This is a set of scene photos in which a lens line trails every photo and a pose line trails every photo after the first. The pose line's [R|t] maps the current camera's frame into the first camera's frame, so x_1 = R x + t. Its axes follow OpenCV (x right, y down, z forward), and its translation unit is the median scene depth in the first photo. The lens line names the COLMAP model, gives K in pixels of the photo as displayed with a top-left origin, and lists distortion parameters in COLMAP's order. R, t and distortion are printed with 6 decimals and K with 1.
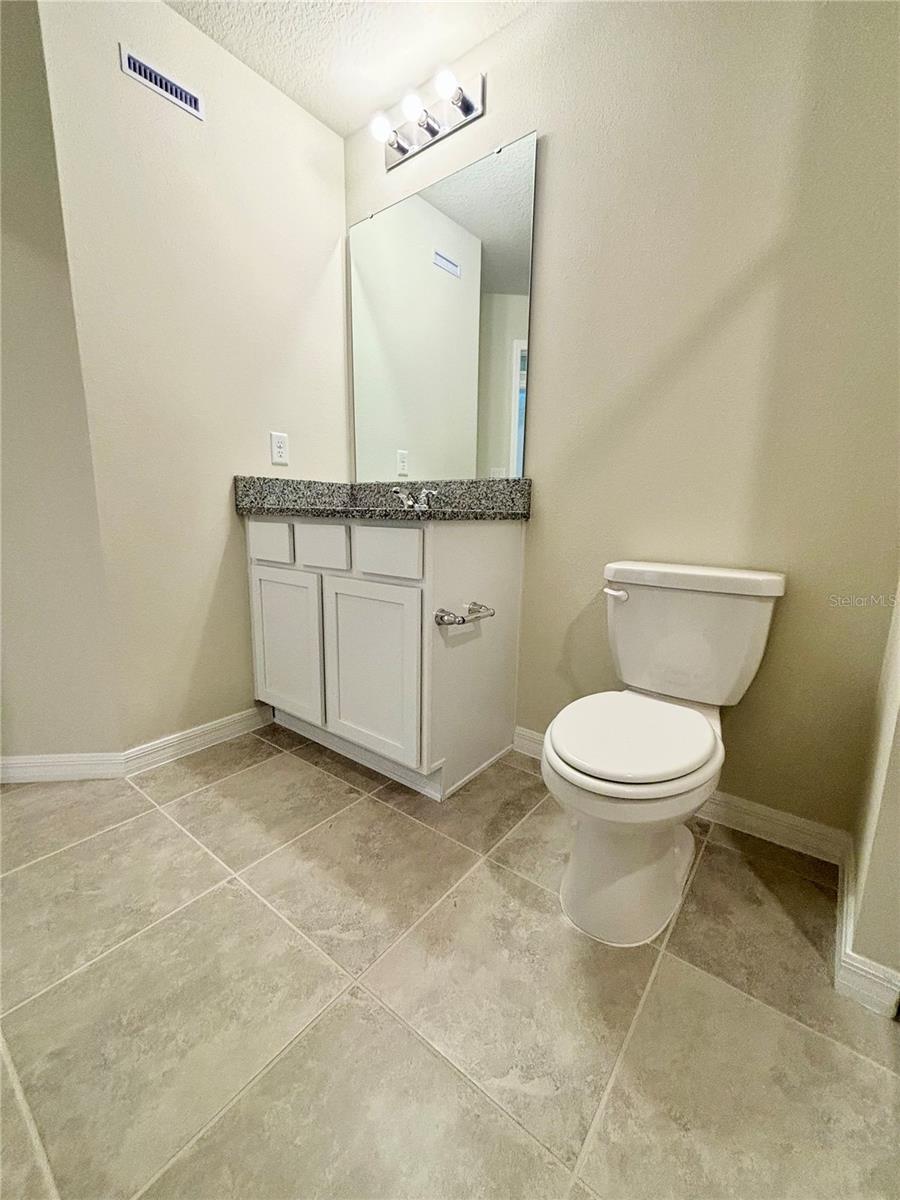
lens RADIAL K [[485.9, 0, 450.0], [0, 485.9, 600.0], [0, 0, 1]] dist [0.000508, -0.000058]
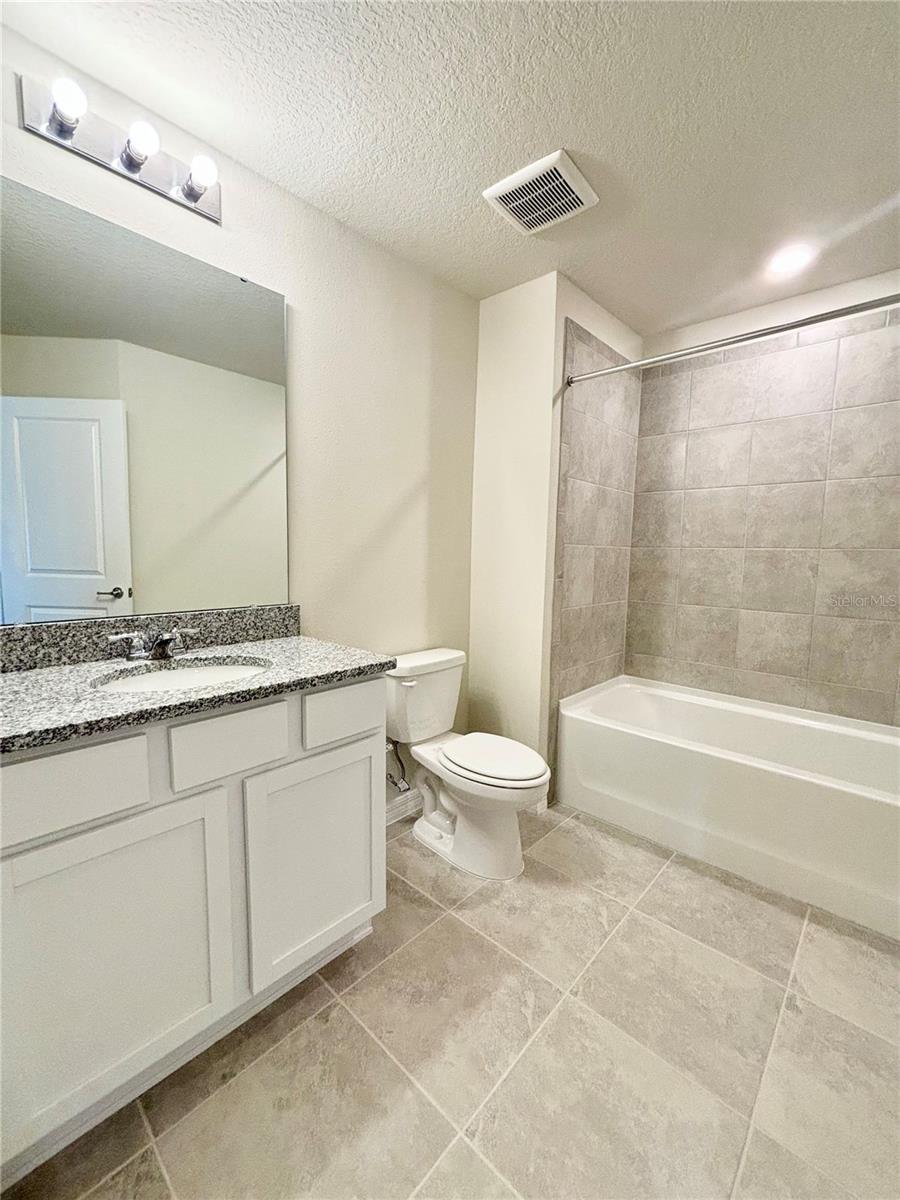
lens RADIAL K [[485.9, 0, 450.0], [0, 485.9, 600.0], [0, 0, 1]] dist [0.000508, -0.000058]
pose [[0.084594, -0.113237, 0.989960, -0.950610], [0.164935, 0.981407, 0.098165, -0.345748], [-0.982670, 0.154975, 0.101698, 0.636711]]
